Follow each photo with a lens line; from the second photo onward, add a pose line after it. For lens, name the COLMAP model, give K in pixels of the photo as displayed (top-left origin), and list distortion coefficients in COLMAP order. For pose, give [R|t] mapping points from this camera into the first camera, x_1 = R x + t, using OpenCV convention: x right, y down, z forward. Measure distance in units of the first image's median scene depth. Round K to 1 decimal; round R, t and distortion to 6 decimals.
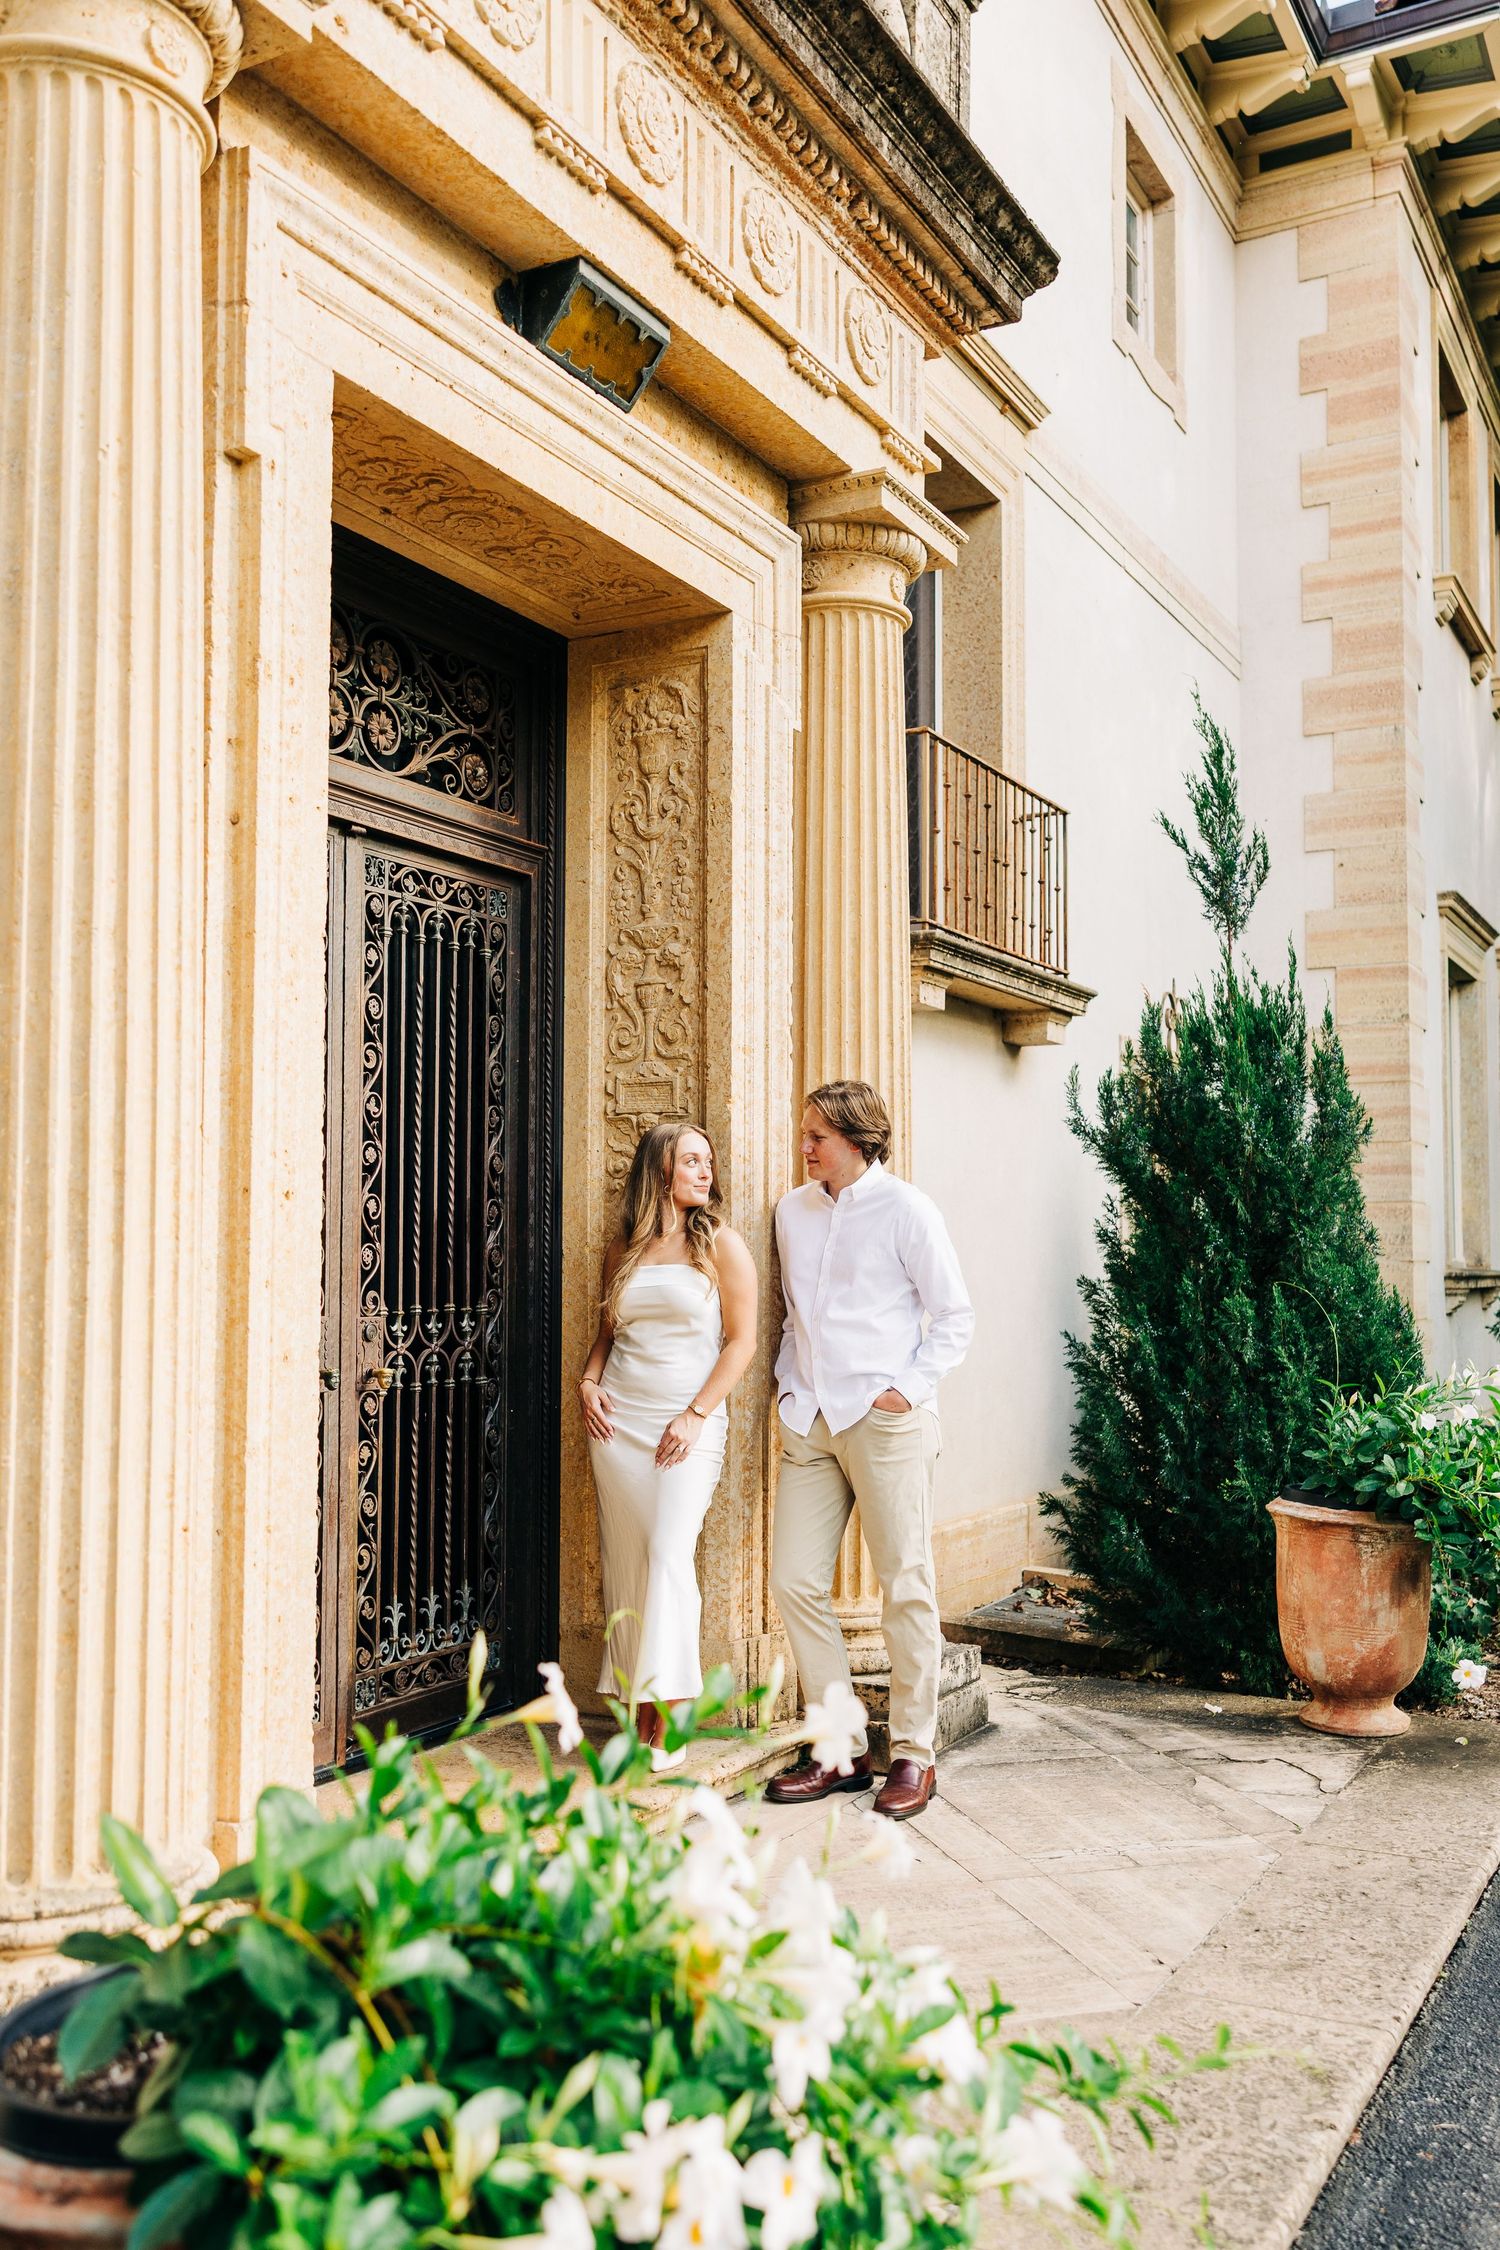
lens RADIAL K [[2037.9, 0, 752.5], [0, 2037.9, 1131.7], [0, 0, 1]] dist [-0.003187, -0.004592]
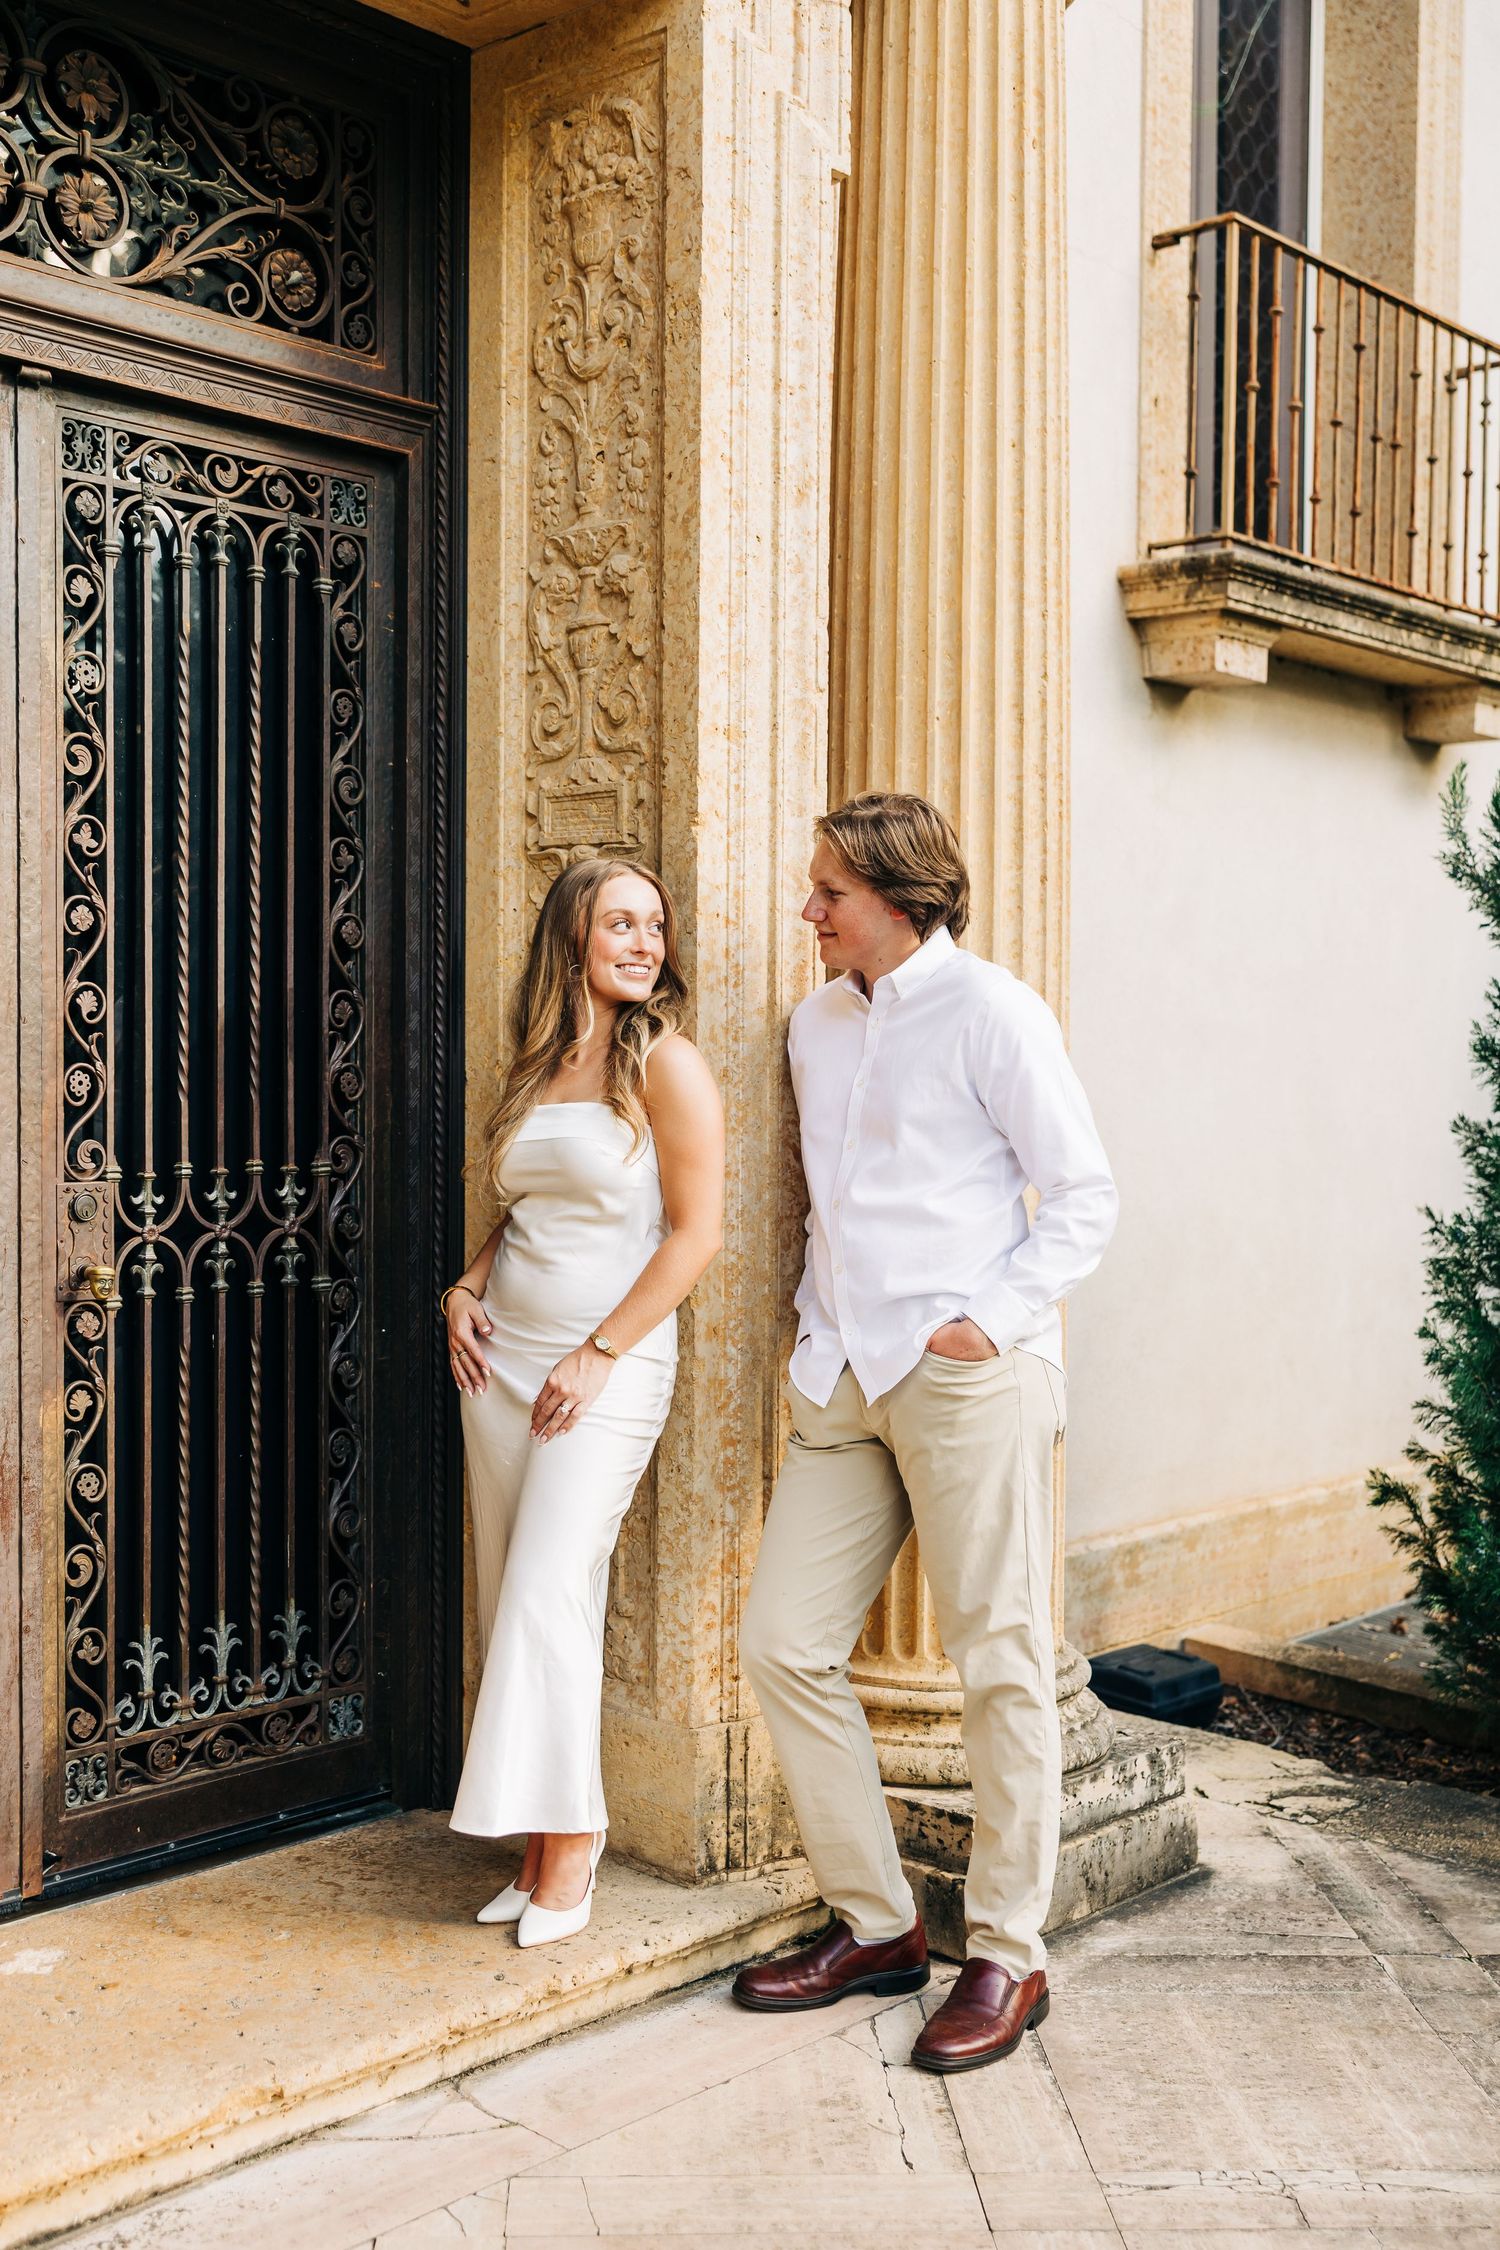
lens RADIAL K [[2468.7, 0, 748.9], [0, 2468.7, 1119.4], [0, 0, 1]] dist [-0.010183, 0.031183]
pose [[0.968162, 0.010804, -0.250090, 0.178247], [0.010621, 0.996395, 0.084163, 0.010590], [0.250097, -0.084140, 0.964558, 0.308370]]
